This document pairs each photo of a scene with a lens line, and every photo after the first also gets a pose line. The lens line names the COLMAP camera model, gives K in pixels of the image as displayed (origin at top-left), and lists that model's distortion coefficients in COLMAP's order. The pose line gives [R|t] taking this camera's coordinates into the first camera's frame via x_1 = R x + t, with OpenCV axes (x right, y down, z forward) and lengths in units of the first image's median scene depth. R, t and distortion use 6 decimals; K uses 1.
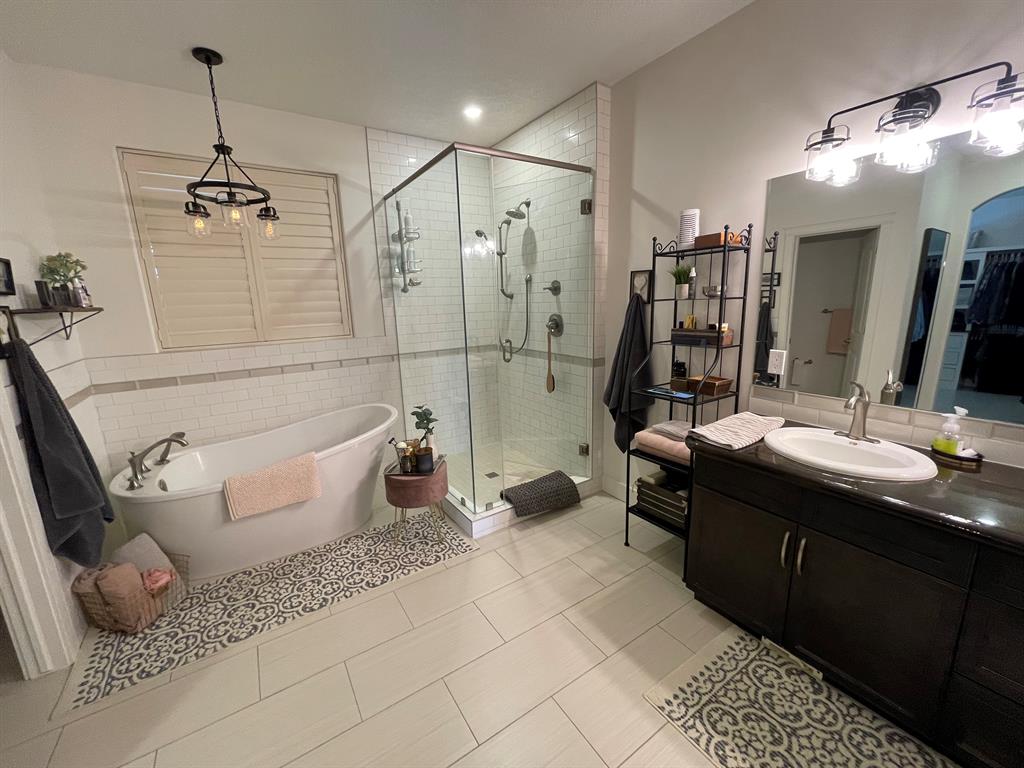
lens RADIAL K [[414.5, 0, 509.5], [0, 414.5, 383.6], [0, 0, 1]] dist [0.007025, 0.000542]
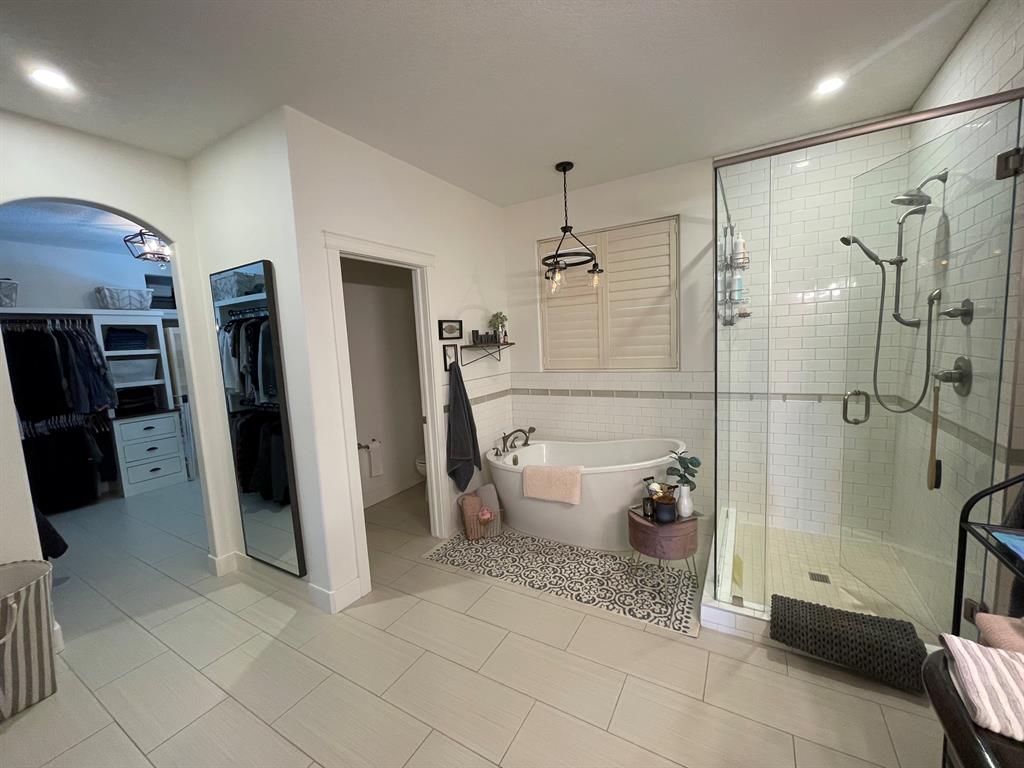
lens RADIAL K [[414.5, 0, 512.2], [0, 414.5, 386.6], [0, 0, 1]] dist [0.007025, 0.000542]
pose [[0.452943, 0.109757, -0.884758, 0.417148], [-0.145925, 0.988136, 0.047876, -0.078572], [0.879516, 0.107423, 0.463586, 0.231695]]
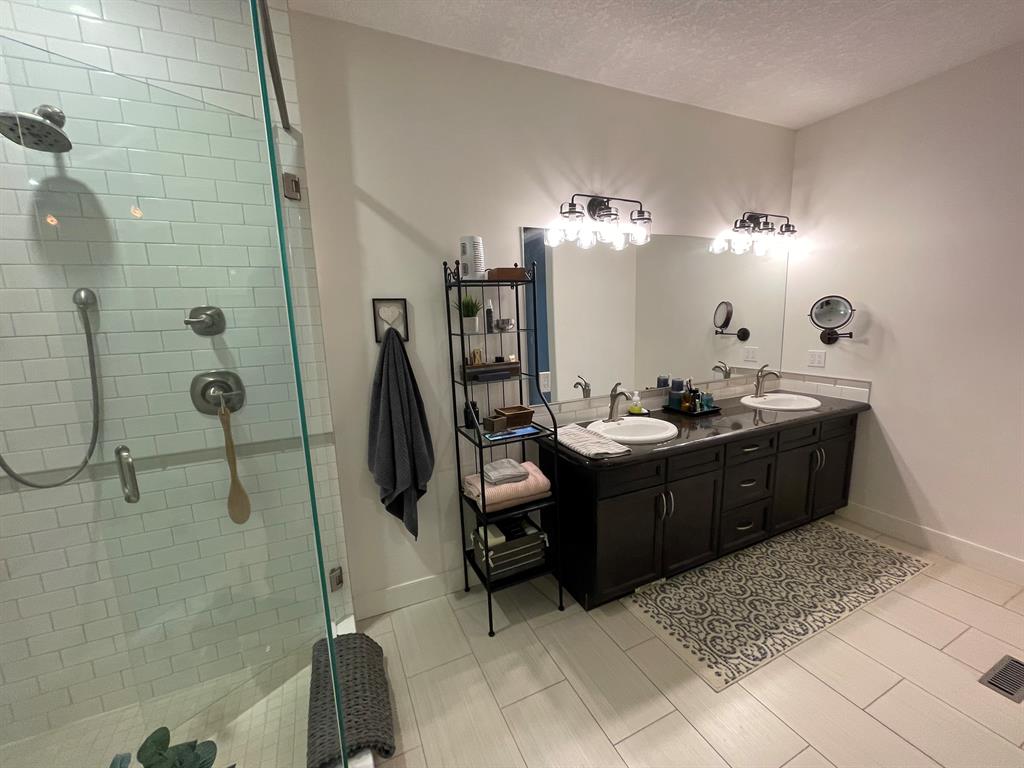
lens RADIAL K [[414.5, 0, 512.7], [0, 414.5, 385.4], [0, 0, 1]] dist [0.007025, 0.000542]
pose [[0.151444, -0.141518, 0.978283, -0.410252], [0.232009, 0.967139, 0.103989, -0.144961], [-0.960852, 0.211221, 0.179301, 0.676318]]
